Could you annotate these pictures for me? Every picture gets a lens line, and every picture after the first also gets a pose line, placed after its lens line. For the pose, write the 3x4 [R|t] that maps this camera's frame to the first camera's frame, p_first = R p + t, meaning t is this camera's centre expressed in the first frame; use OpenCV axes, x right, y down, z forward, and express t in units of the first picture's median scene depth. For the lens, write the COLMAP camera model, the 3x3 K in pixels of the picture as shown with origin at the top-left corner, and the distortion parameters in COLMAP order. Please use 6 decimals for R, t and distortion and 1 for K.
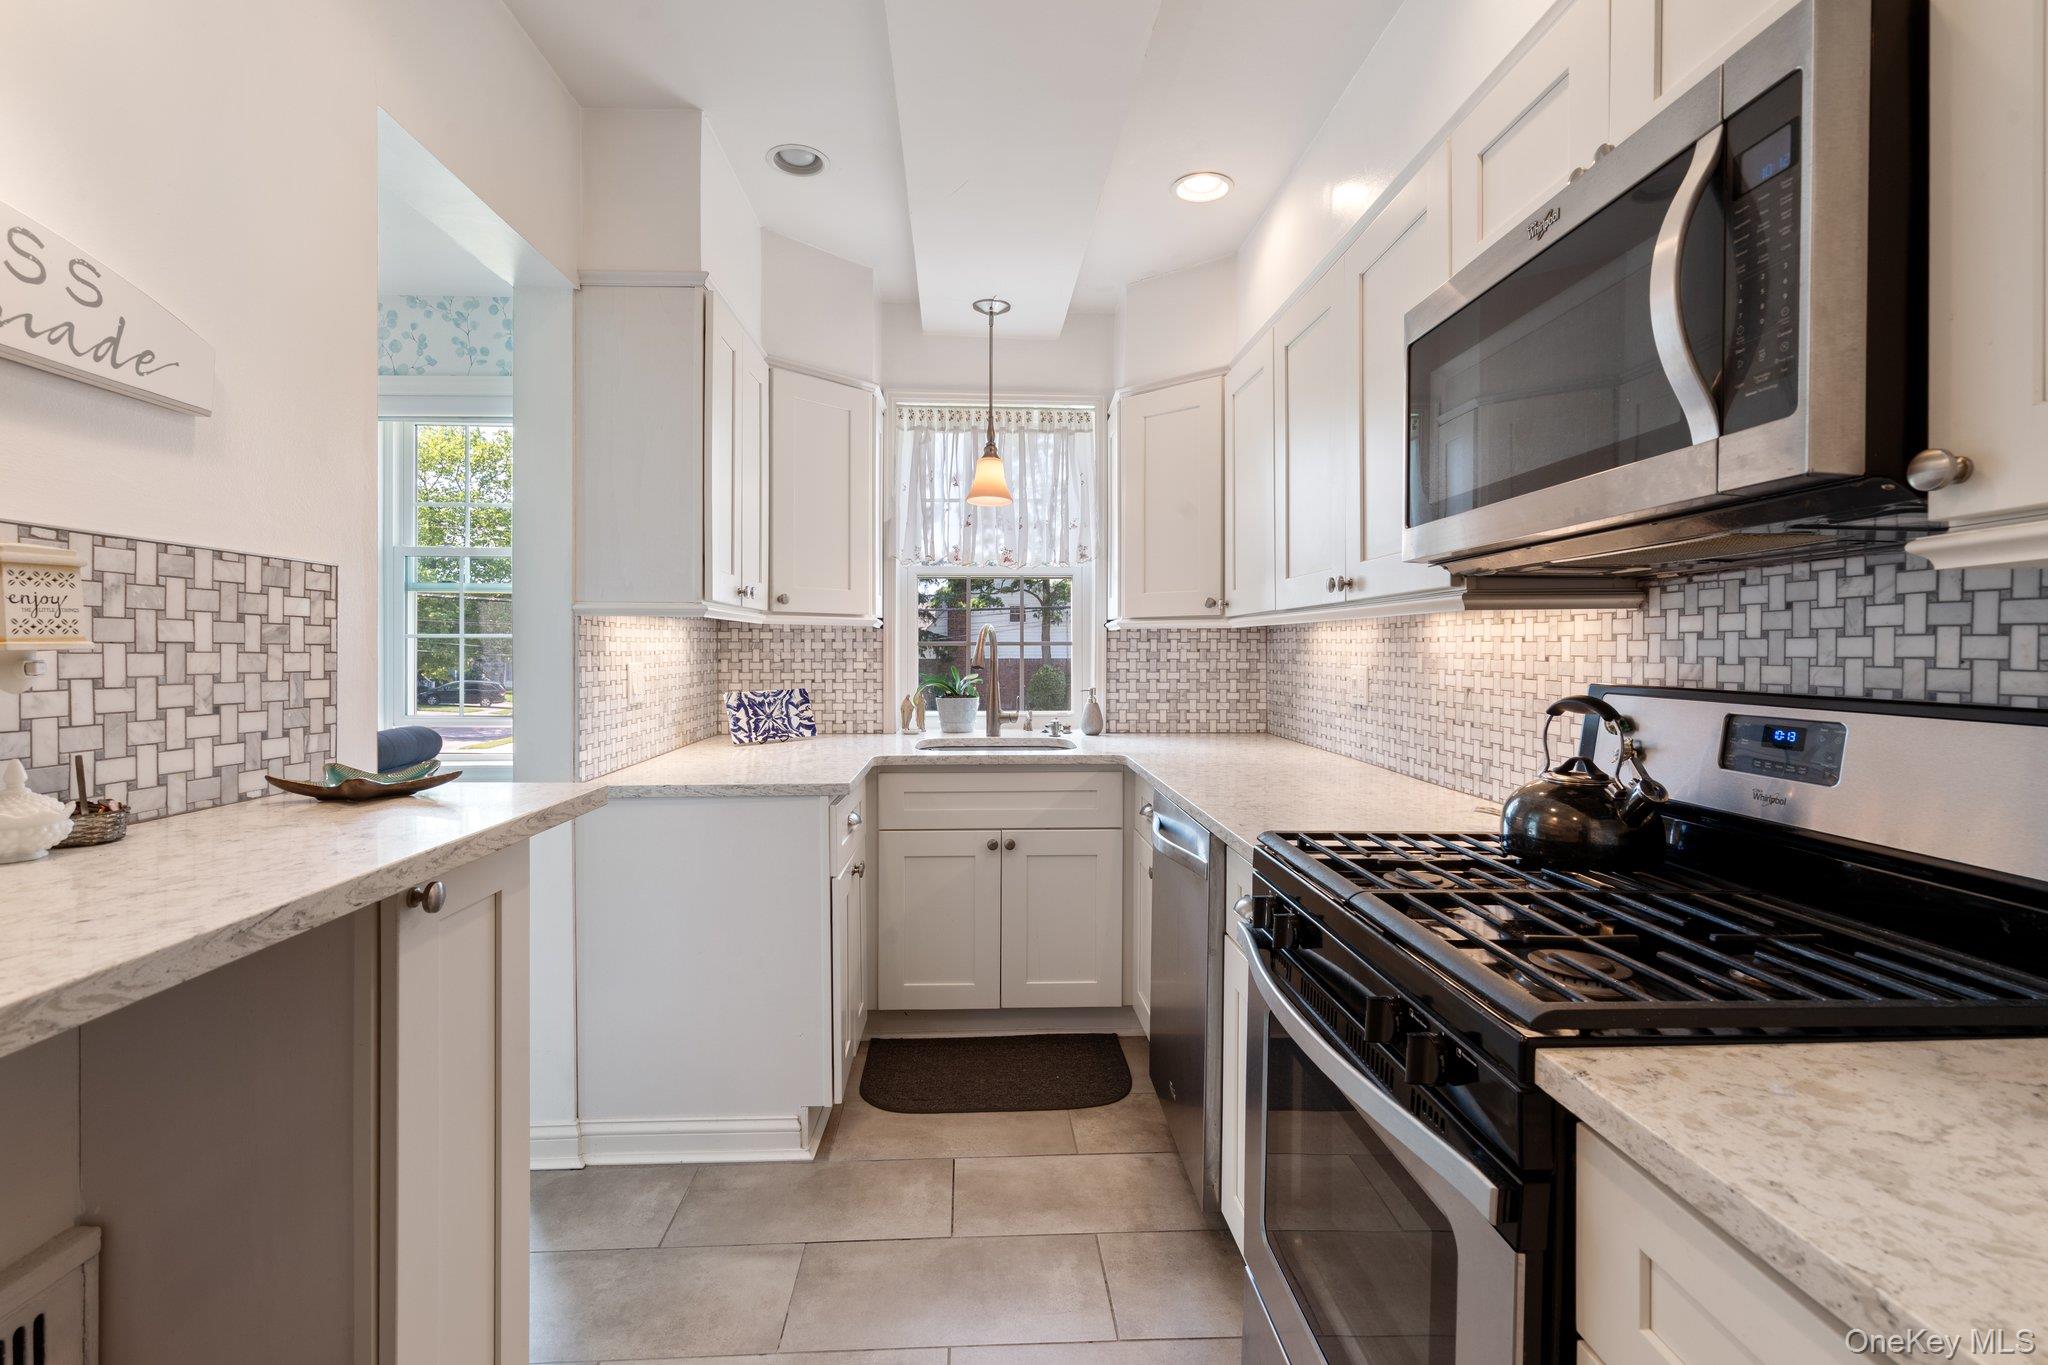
lens RADIAL K [[931.6, 0, 1028.8], [0, 931.6, 650.7], [0, 0, 1]] dist [-0.004838, -0.000434]
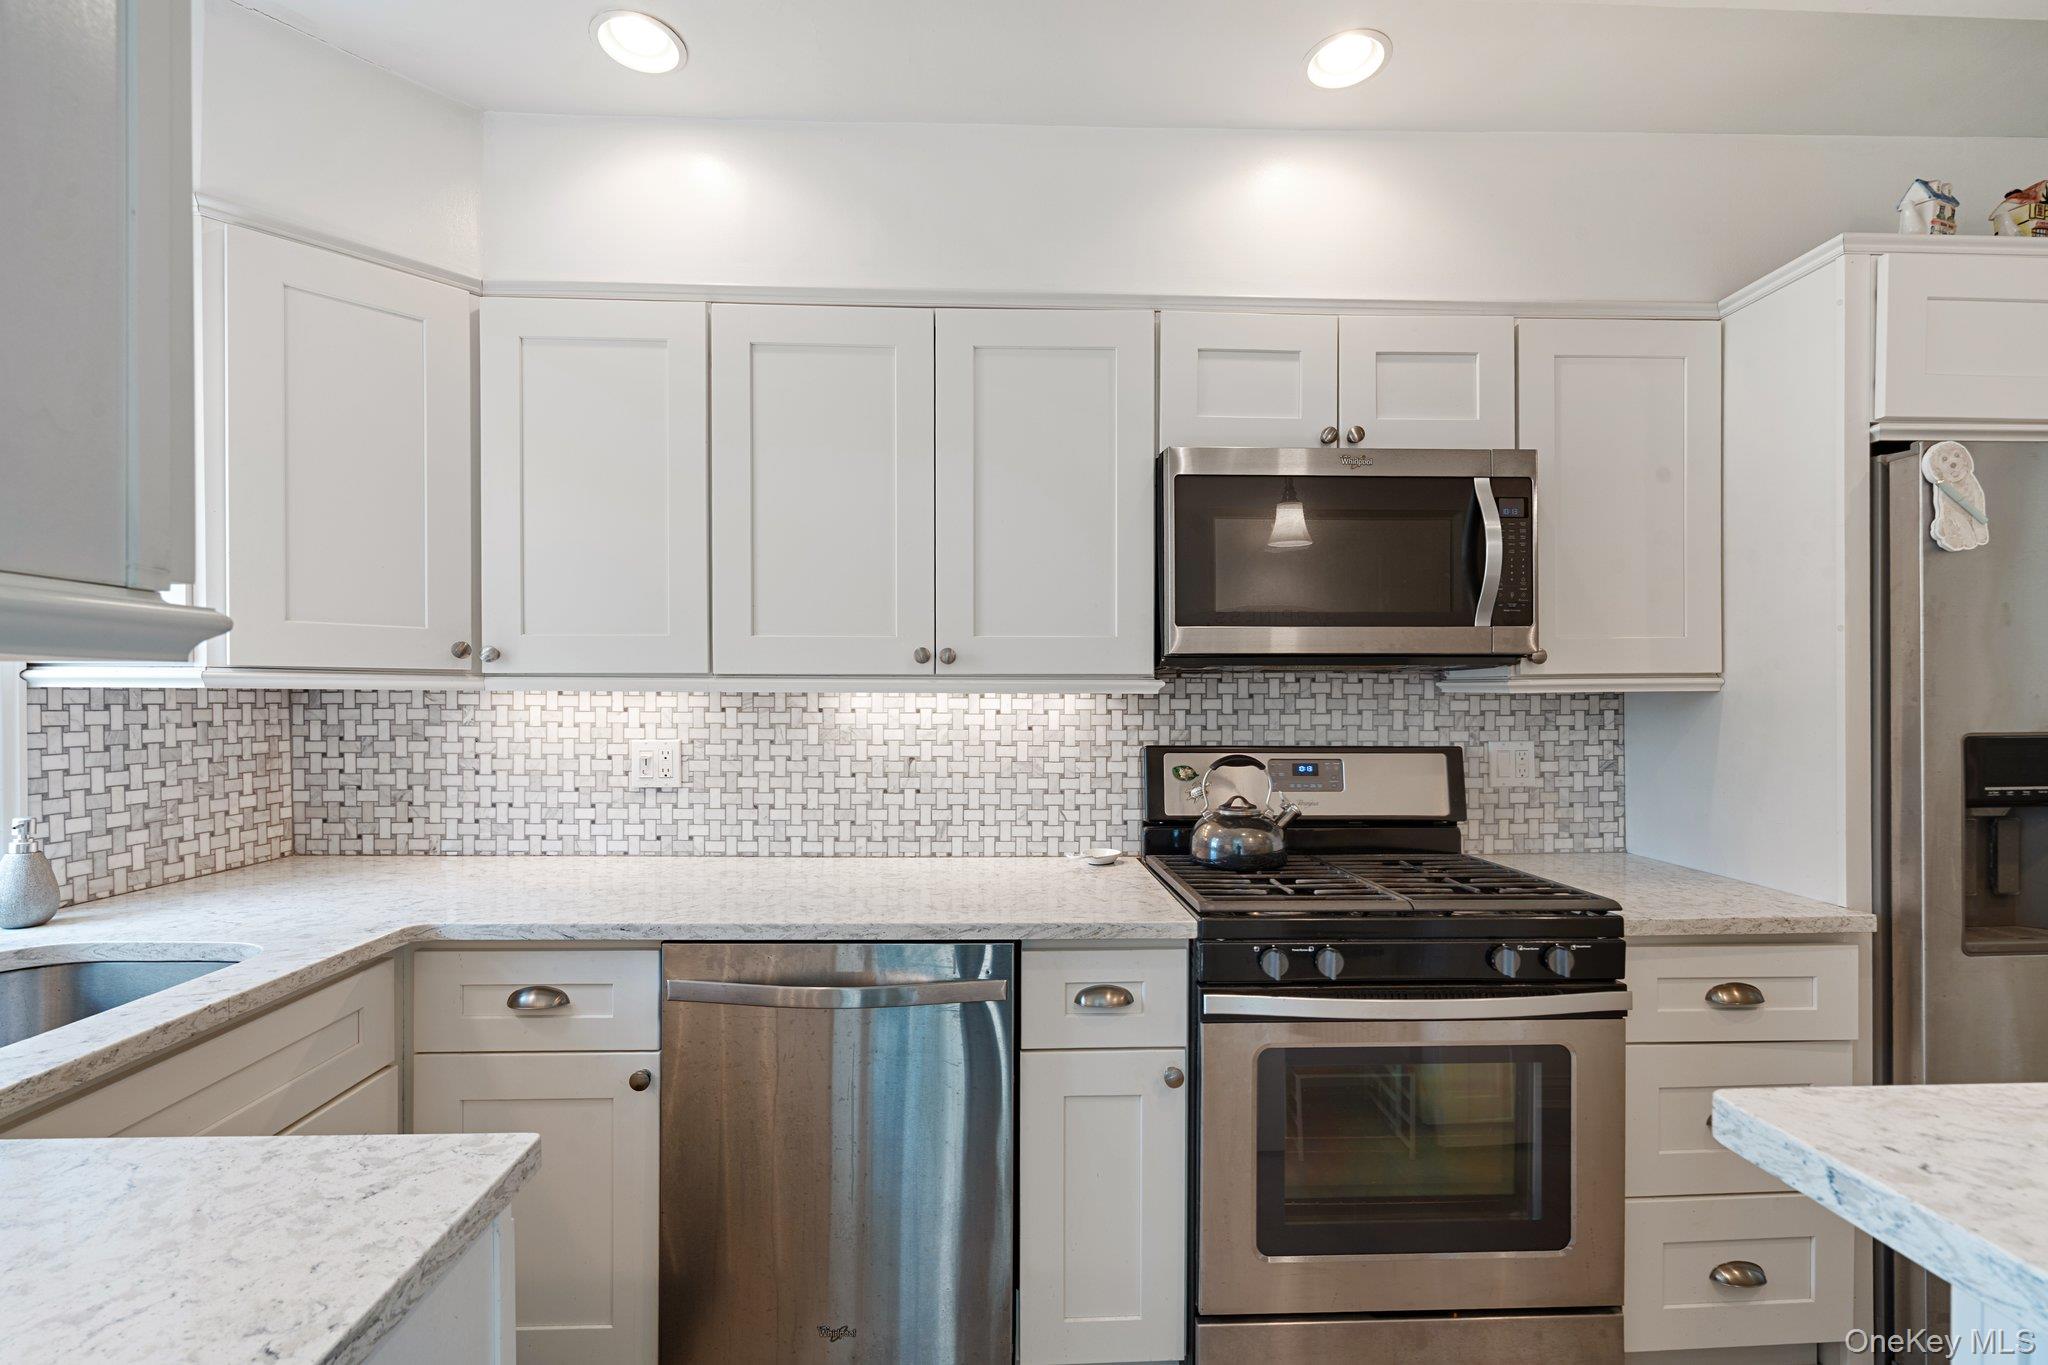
lens RADIAL K [[931.6, 0, 1022.2], [0, 931.6, 697.7], [0, 0, 1]] dist [-0.004838, -0.000434]
pose [[0.015319, -0.003823, 0.999875, -0.419269], [-0.001676, 0.999991, 0.003849, -0.022534], [-0.999881, -0.001735, 0.015312, 0.615010]]
